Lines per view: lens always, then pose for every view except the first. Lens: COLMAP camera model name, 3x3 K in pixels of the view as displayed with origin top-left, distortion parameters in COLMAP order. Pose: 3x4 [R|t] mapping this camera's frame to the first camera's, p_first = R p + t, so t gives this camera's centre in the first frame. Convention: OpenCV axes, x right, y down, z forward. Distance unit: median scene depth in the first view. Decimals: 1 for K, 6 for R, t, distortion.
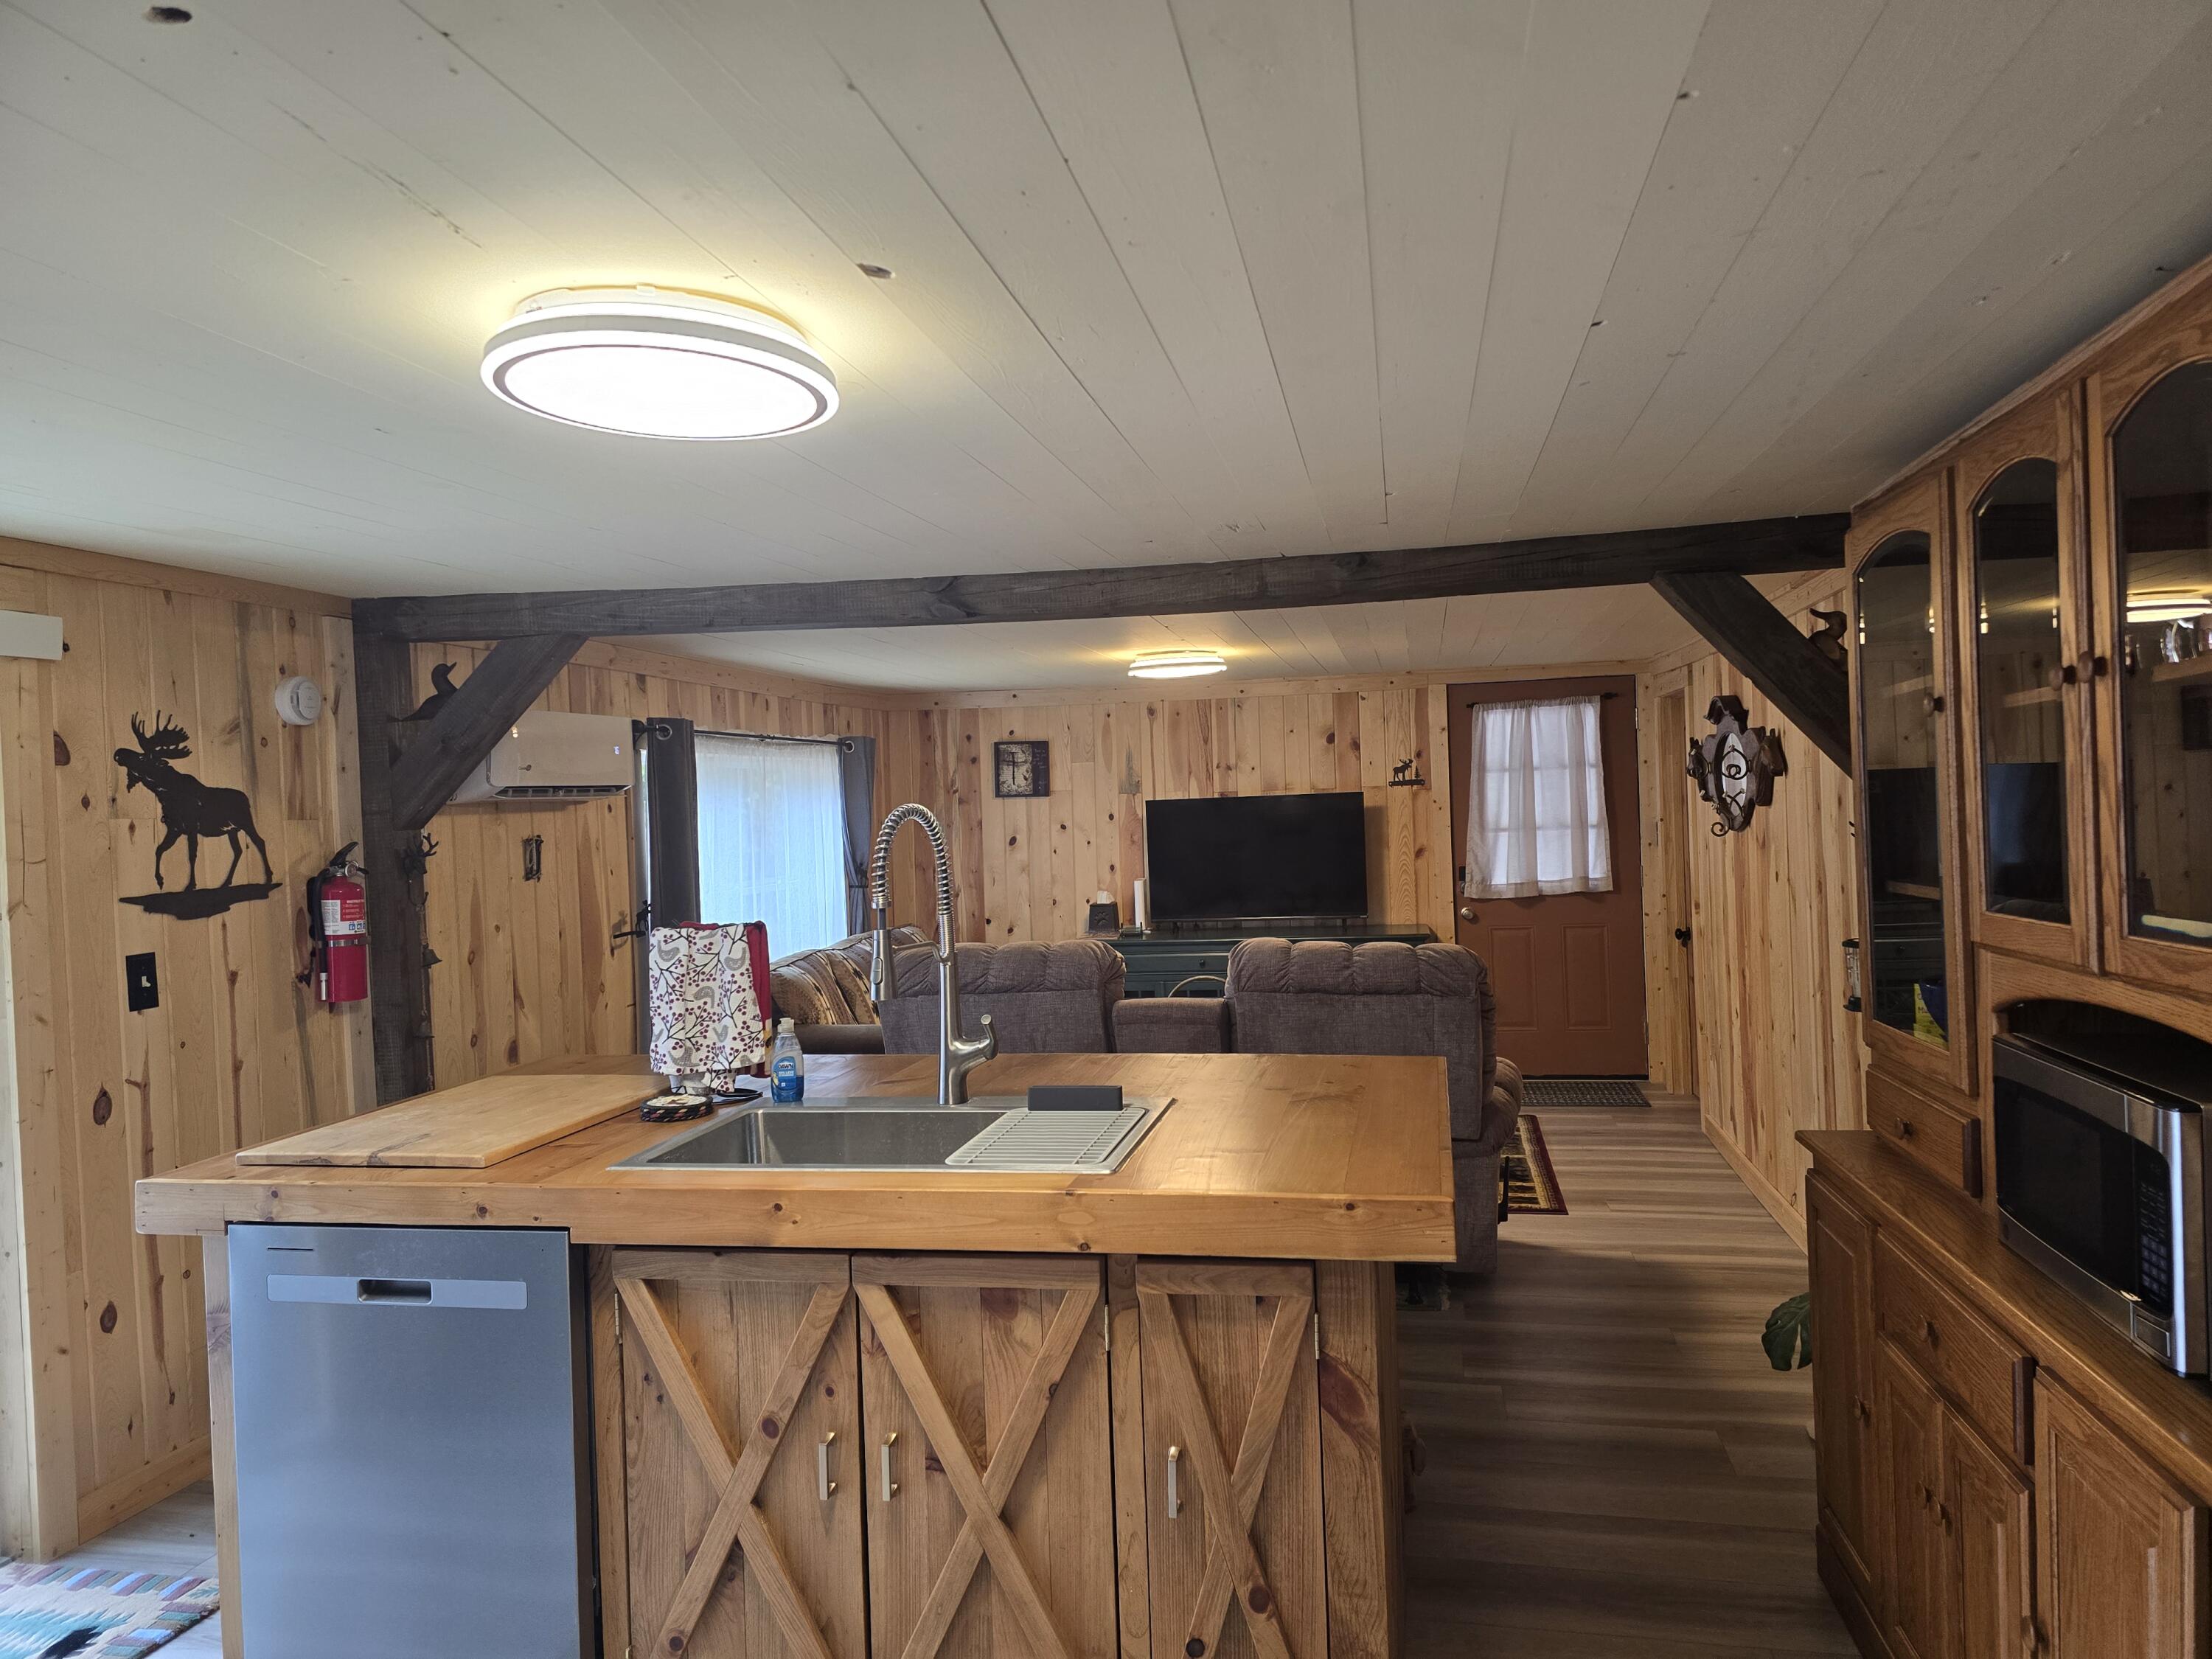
lens RADIAL K [[1483.0, 0, 1098.7], [0, 1483.0, 839.8], [0, 0, 1]] dist [0.023193, -0.027219]
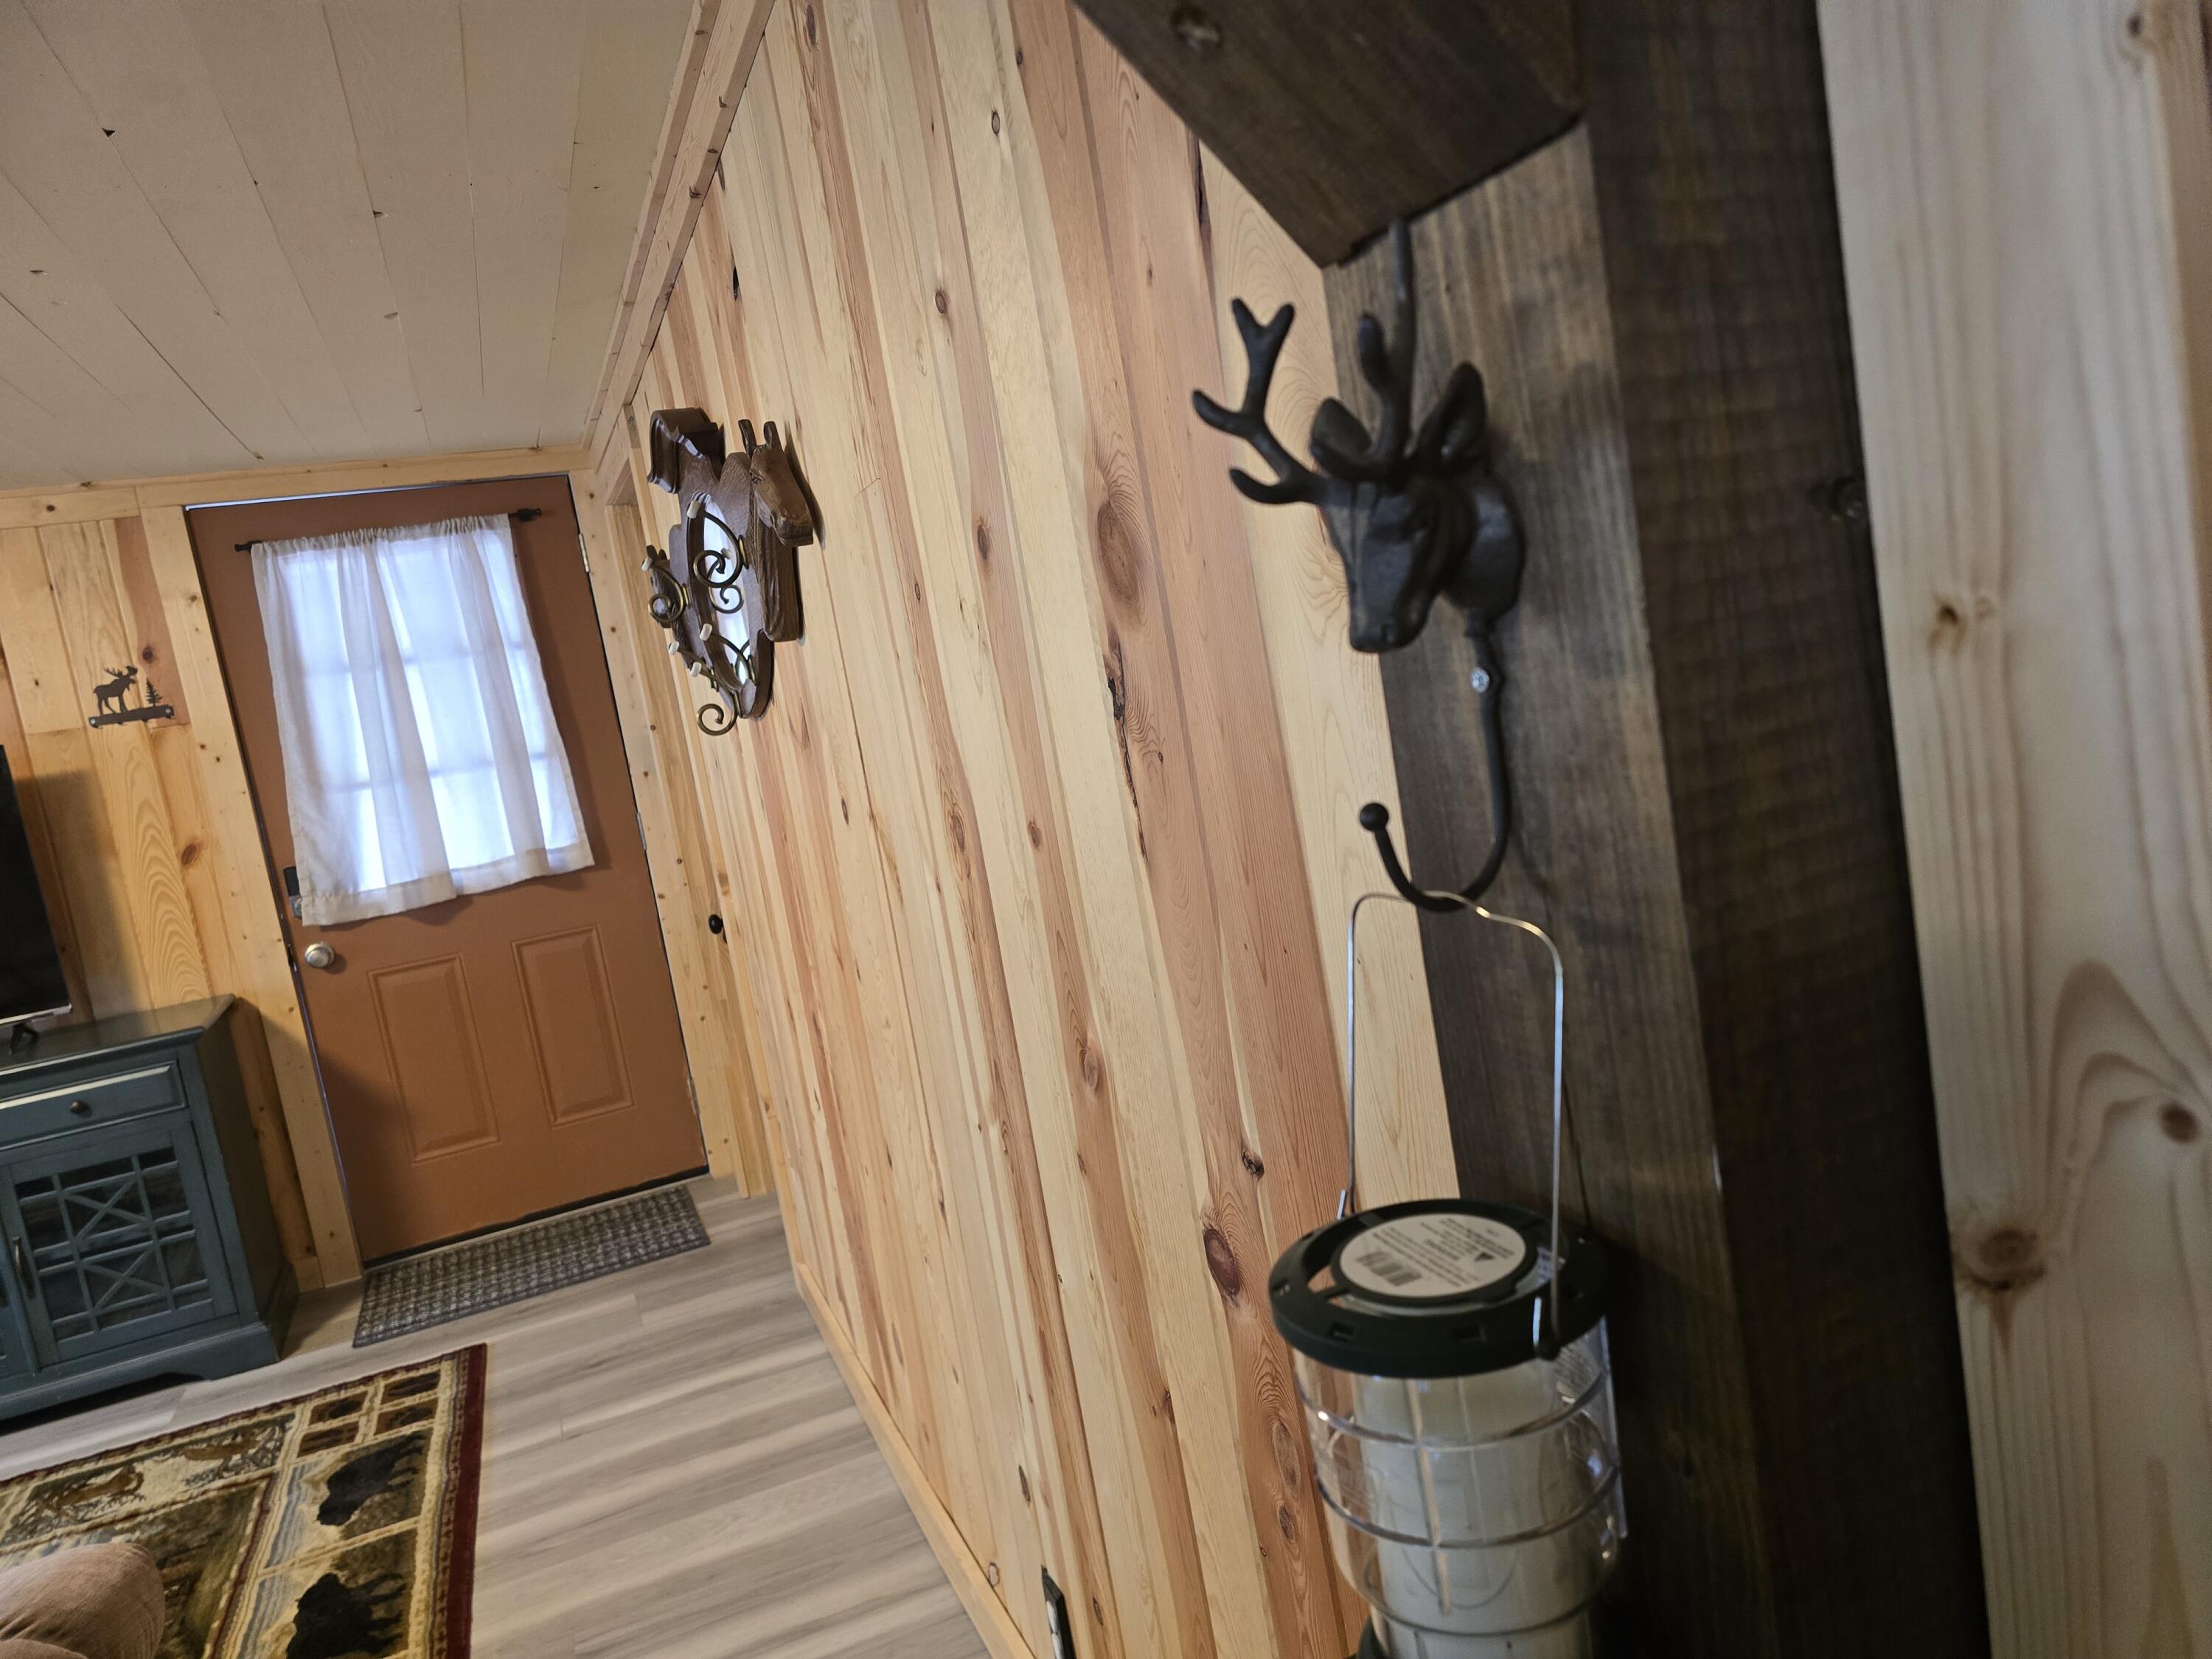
lens RADIAL K [[1483.0, 0, 1104.1], [0, 1483.0, 834.7], [0, 0, 1]] dist [0.023193, -0.027219]
pose [[0.822042, -0.155692, 0.547729, 0.199098], [0.137326, 0.987709, 0.074654, 0.007237], [-0.552620, 0.013849, 0.833318, 0.426886]]
